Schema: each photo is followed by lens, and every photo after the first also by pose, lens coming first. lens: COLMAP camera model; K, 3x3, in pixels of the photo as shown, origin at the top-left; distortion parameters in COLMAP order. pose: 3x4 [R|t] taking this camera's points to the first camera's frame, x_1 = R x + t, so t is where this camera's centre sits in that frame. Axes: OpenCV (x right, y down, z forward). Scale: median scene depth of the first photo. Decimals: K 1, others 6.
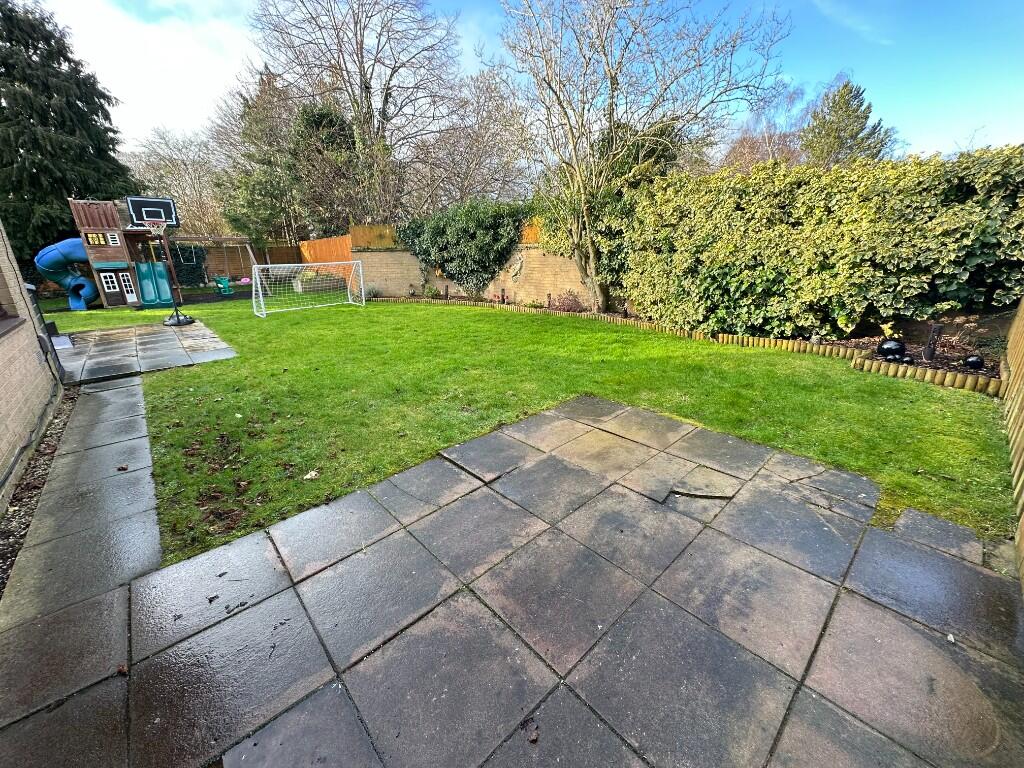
lens RADIAL K [[408.3, 0, 511.2], [0, 408.3, 382.5], [0, 0, 1]] dist [-0.003247, 0.000052]
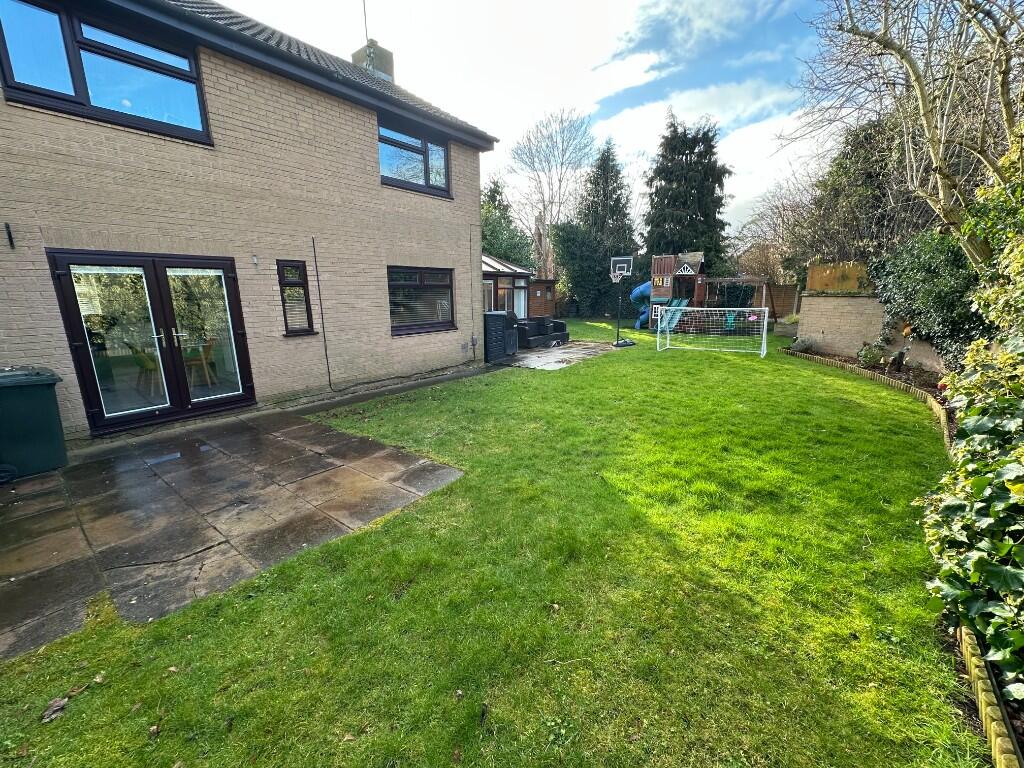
lens RADIAL K [[408.3, 0, 512.5], [0, 408.3, 383.5], [0, 0, 1]] dist [-0.003247, 0.000052]
pose [[0.169507, 0.233813, -0.957392, 0.351889], [-0.299379, 0.937759, 0.176013, -0.119460], [0.938956, 0.256788, 0.228956, 0.290838]]
